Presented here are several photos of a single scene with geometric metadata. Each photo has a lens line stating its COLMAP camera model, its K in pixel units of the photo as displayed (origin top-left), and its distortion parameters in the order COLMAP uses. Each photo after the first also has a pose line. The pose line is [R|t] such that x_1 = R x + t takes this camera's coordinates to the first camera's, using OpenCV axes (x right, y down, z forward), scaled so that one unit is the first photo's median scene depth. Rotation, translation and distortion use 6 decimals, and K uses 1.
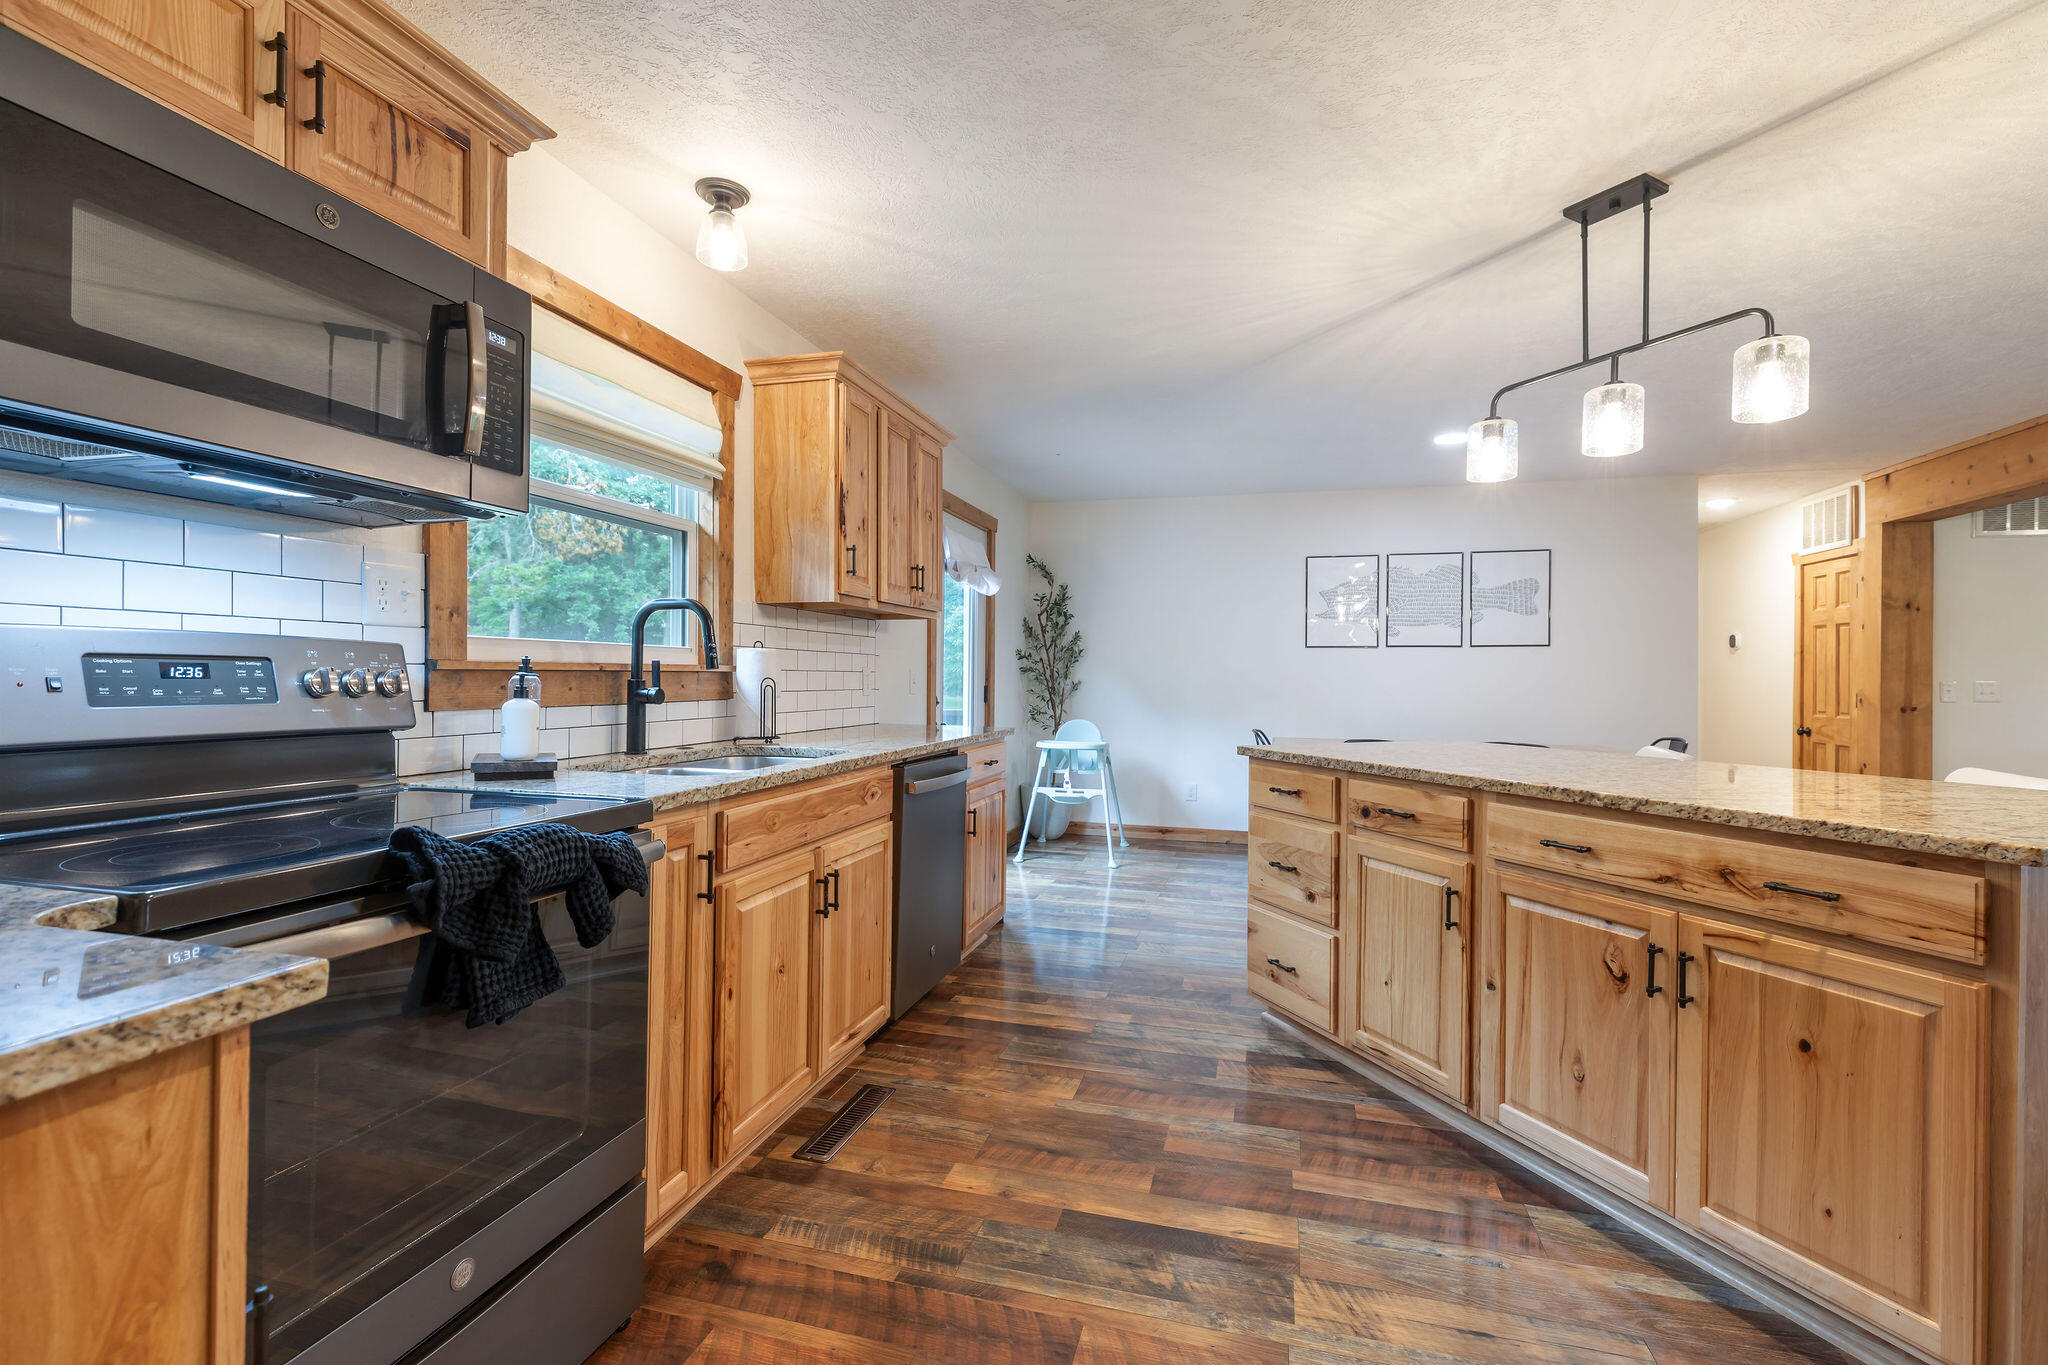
lens RADIAL K [[915.0, 0, 1024.0], [0, 915.0, 682.5], [0, 0, 1]] dist [-0.001224, -0.000139]
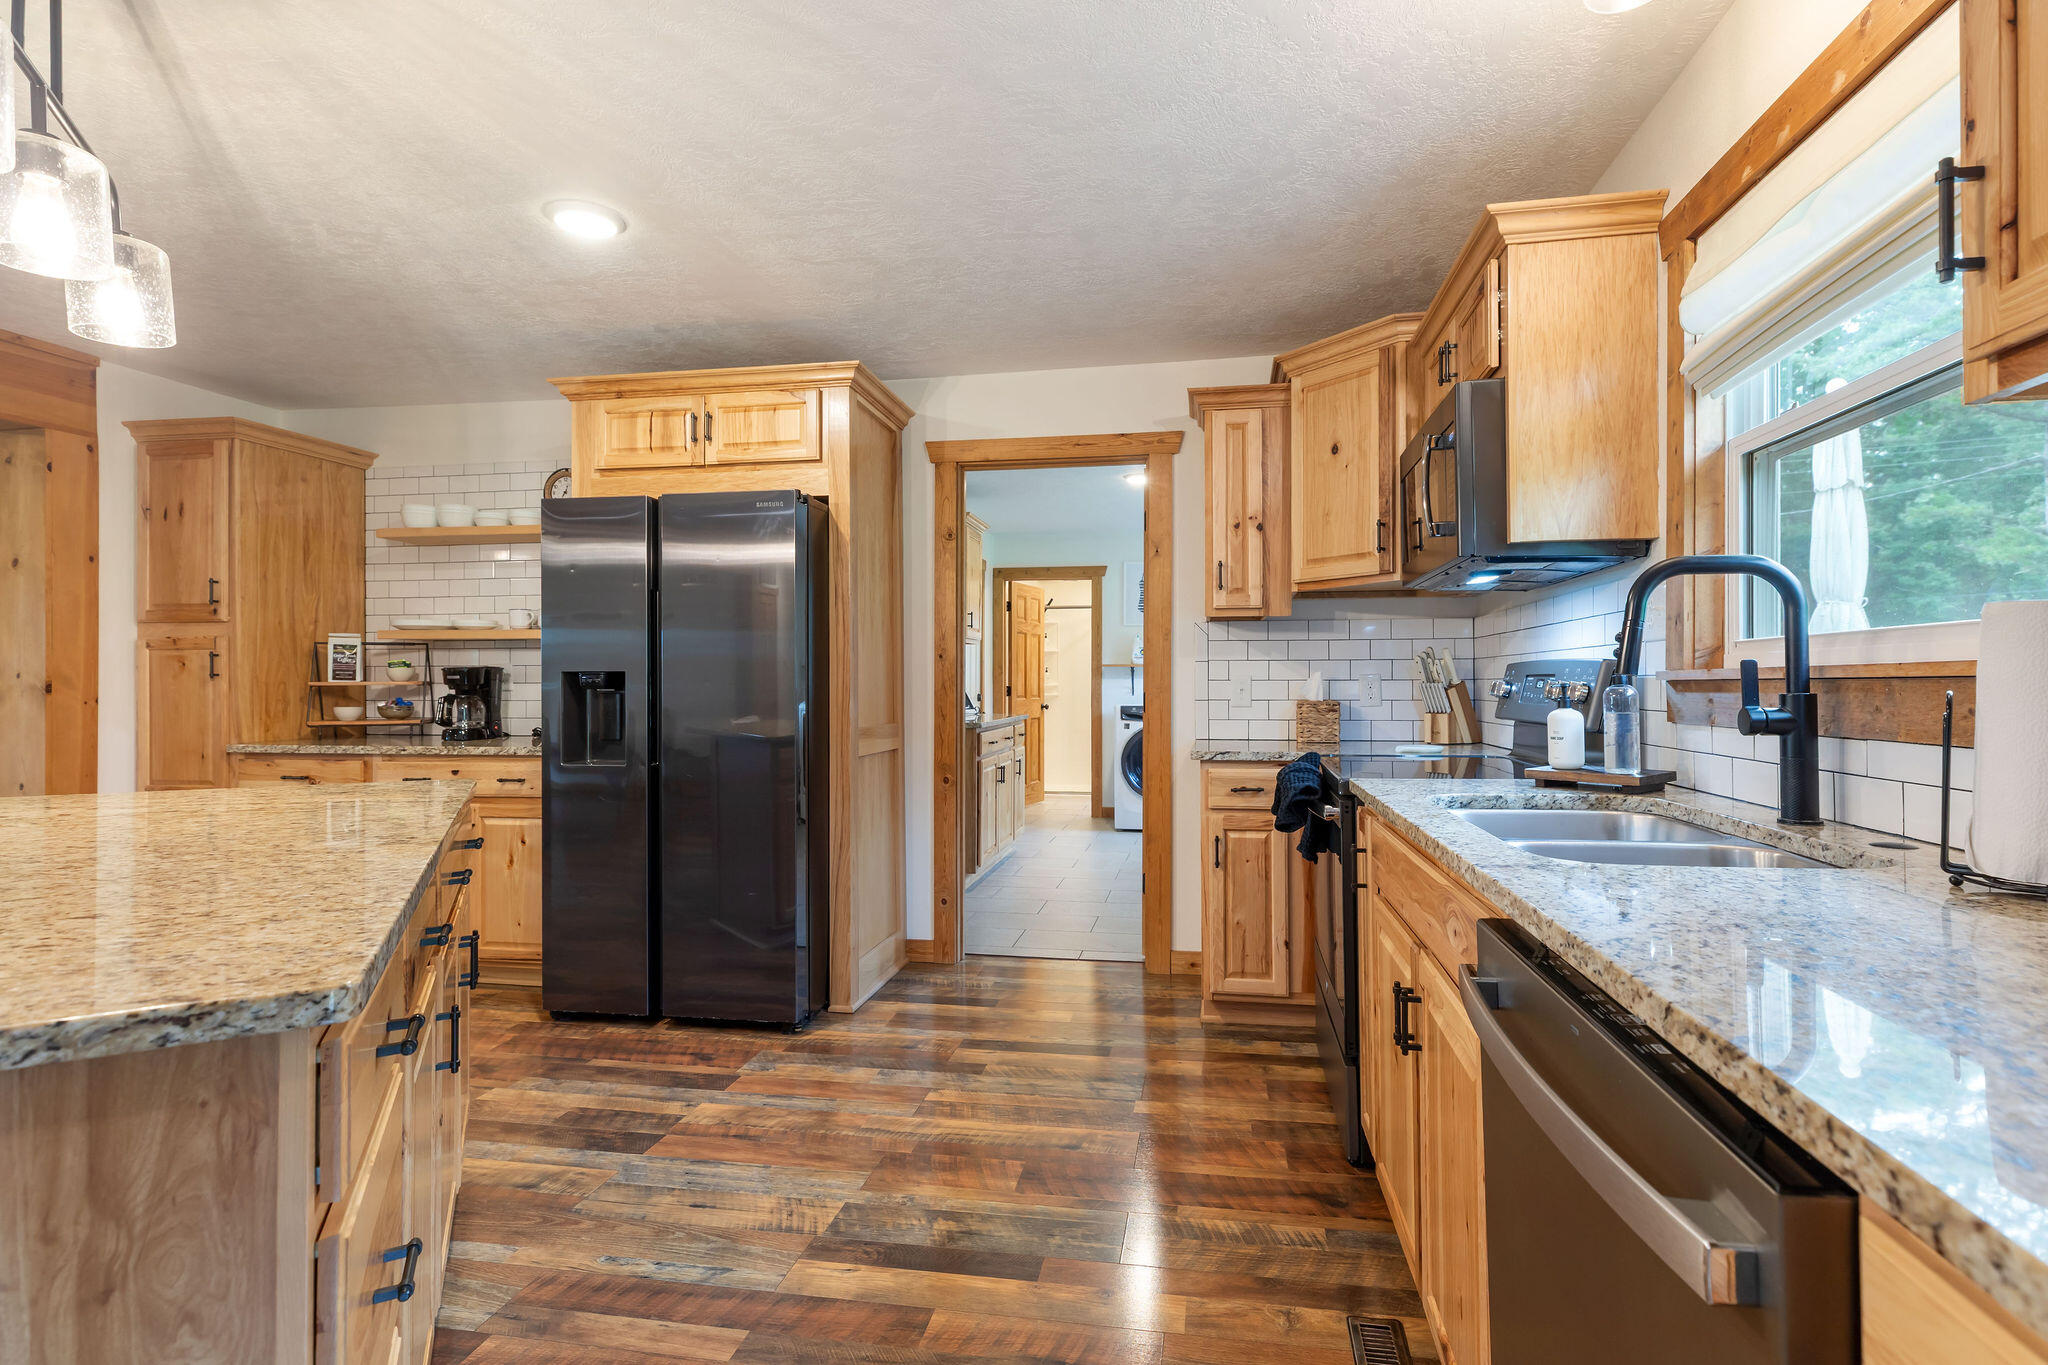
lens RADIAL K [[983.4, 0, 1024.0], [0, 983.4, 682.5], [0, 0, 1]] dist [-0.001917, -0.000208]
pose [[-0.997117, -0.003976, -0.075778, 0.108577], [-0.004264, 0.999984, 0.003643, -0.010127], [0.075762, 0.003955, -0.997118, 1.622875]]
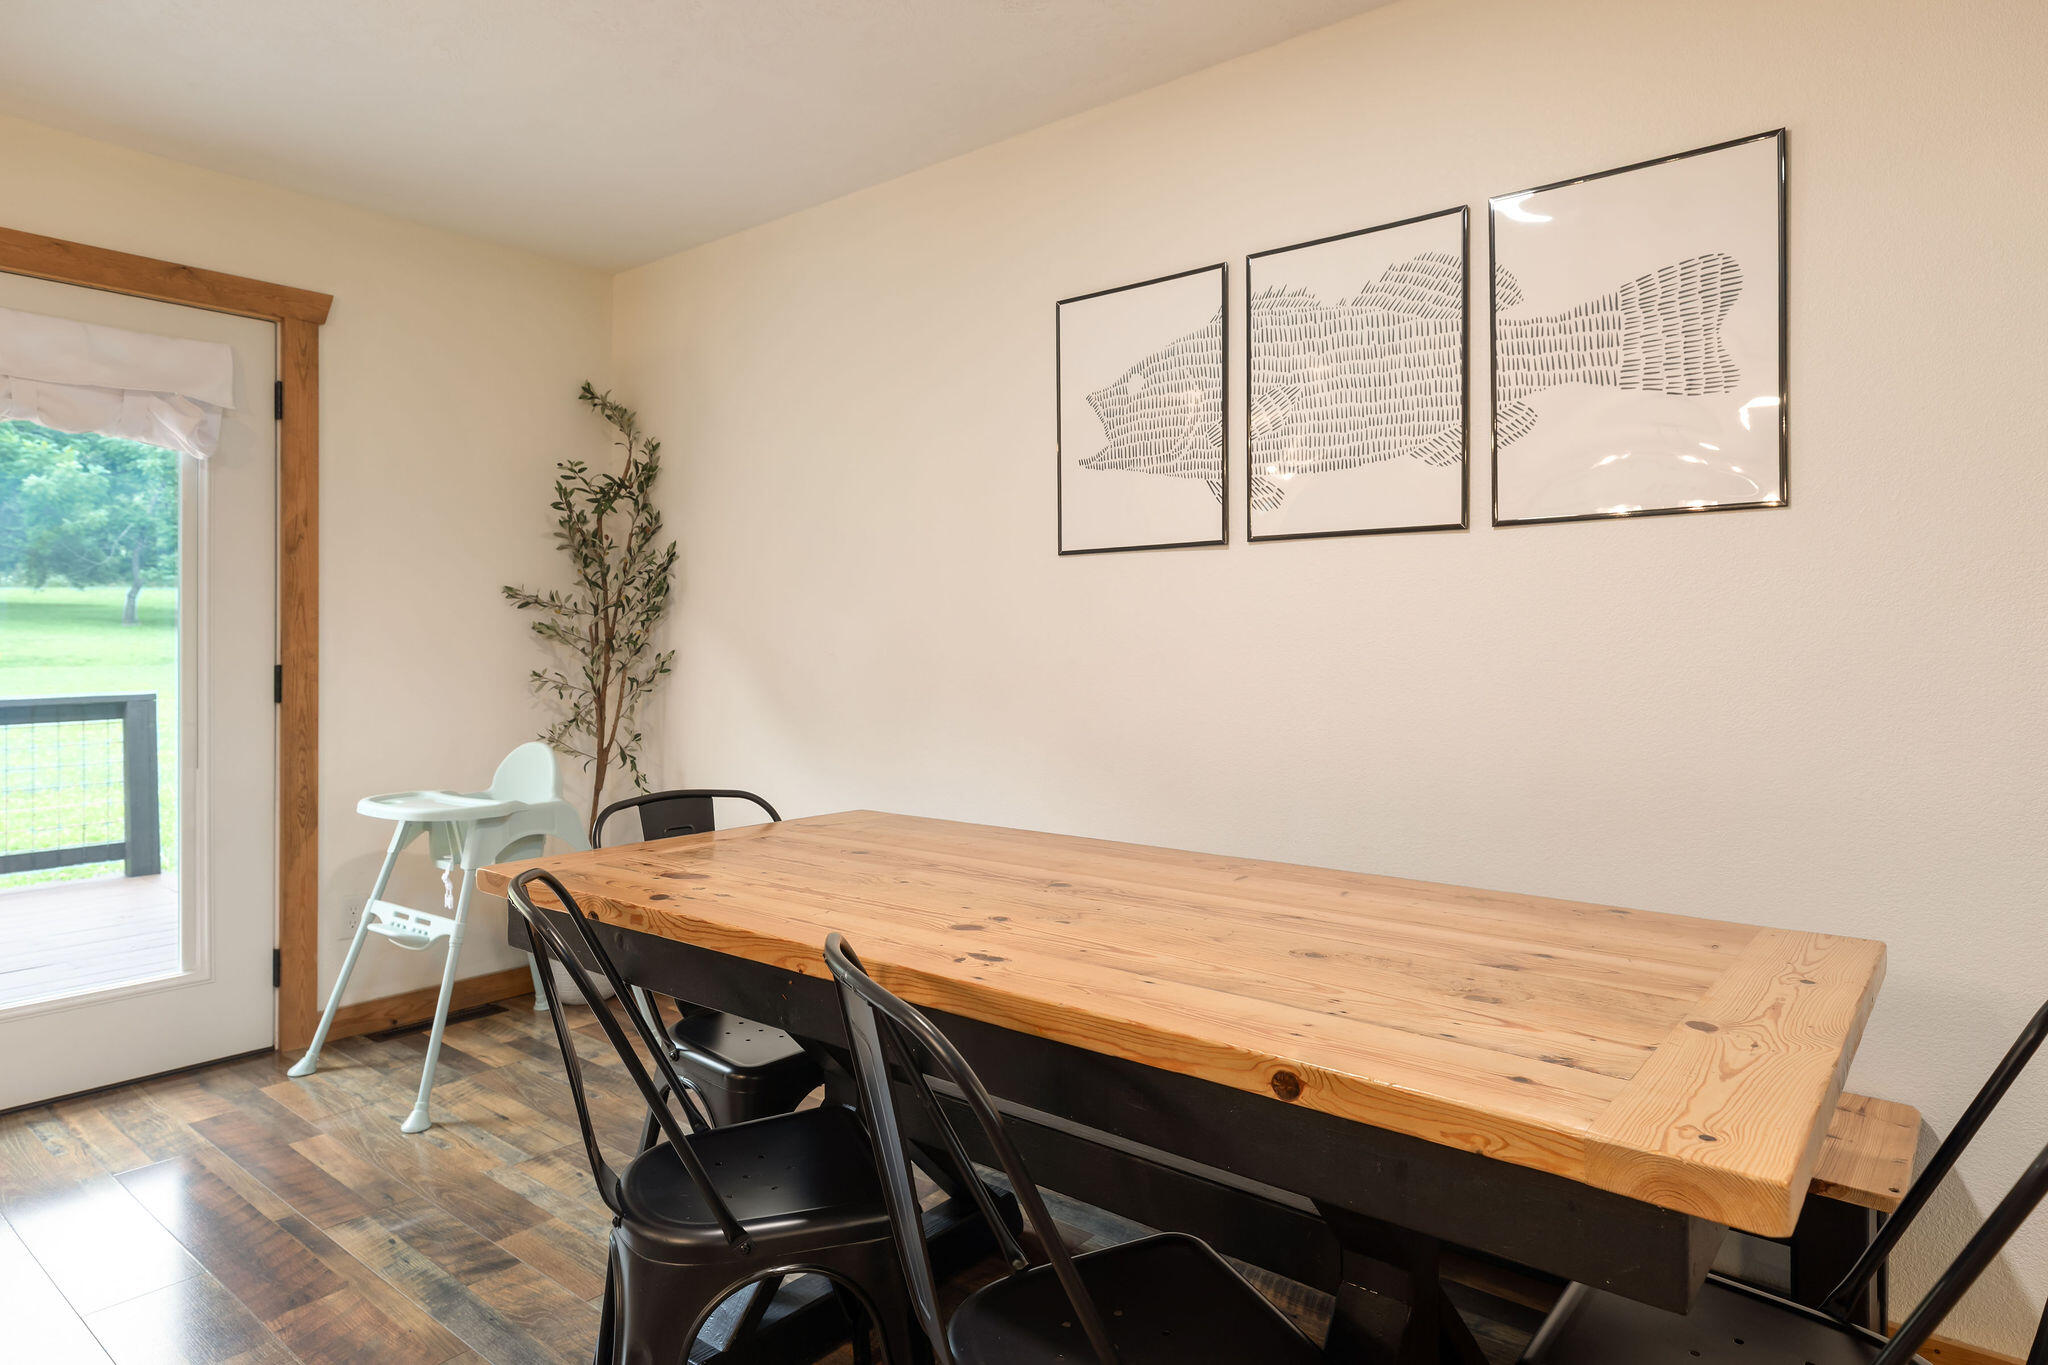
lens RADIAL K [[1187.2, 0, 1019.8], [0, 1187.2, 643.6], [0, 0, 1]] dist [-0.027192, 0.000635]
pose [[0.908998, -0.008775, -0.416707, 1.260115], [0.006127, 0.999952, -0.007691, -0.001932], [0.416755, 0.004438, 0.909008, 1.499183]]
